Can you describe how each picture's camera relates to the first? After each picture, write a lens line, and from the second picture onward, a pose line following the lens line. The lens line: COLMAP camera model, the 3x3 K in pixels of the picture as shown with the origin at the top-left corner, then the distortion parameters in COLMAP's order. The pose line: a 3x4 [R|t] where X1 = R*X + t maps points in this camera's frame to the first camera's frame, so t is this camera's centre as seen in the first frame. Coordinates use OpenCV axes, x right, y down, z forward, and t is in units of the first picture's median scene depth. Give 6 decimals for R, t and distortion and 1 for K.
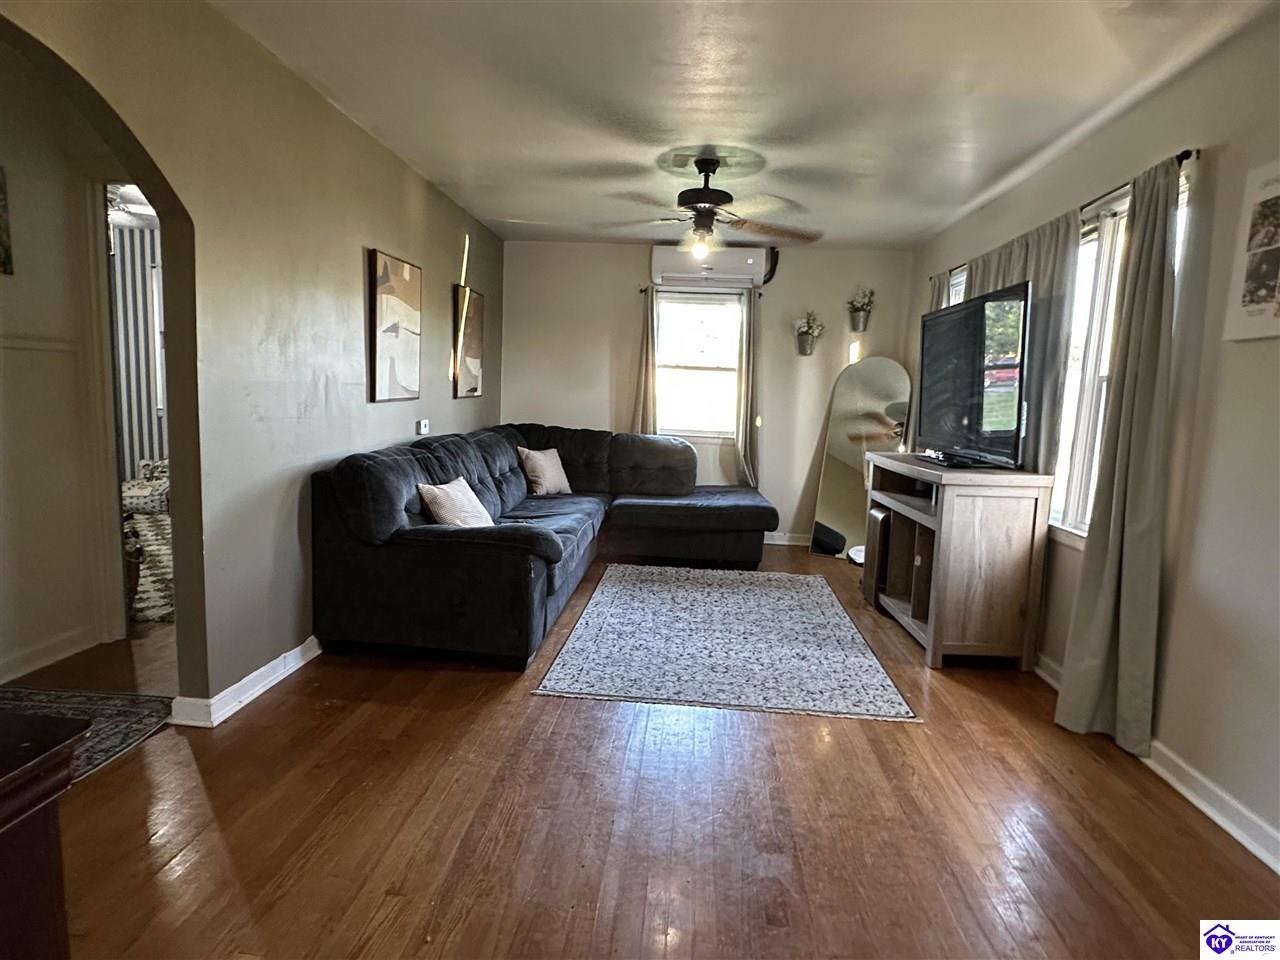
lens RADIAL K [[725.3, 0, 646.2], [0, 725.3, 486.6], [0, 0, 1]] dist [-0.018547, 0.005996]
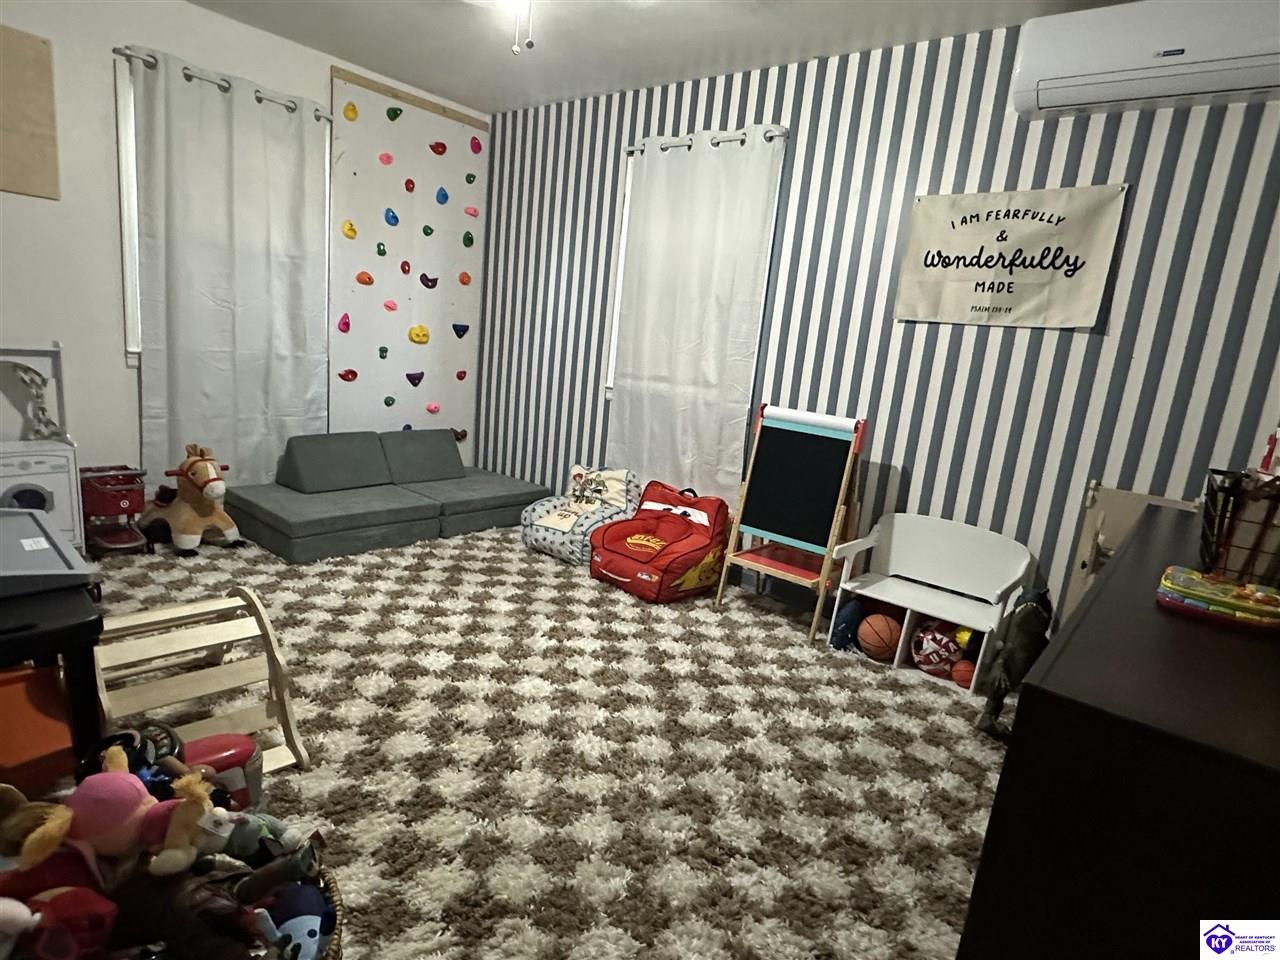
lens RADIAL K [[725.3, 0, 641.5], [0, 725.3, 484.9], [0, 0, 1]] dist [-0.018547, 0.005996]
pose [[0.811254, 0.156143, -0.563459, -0.294041], [-0.139839, 0.987529, 0.072322, -0.075318], [0.567725, 0.020122, 0.822972, 0.513587]]
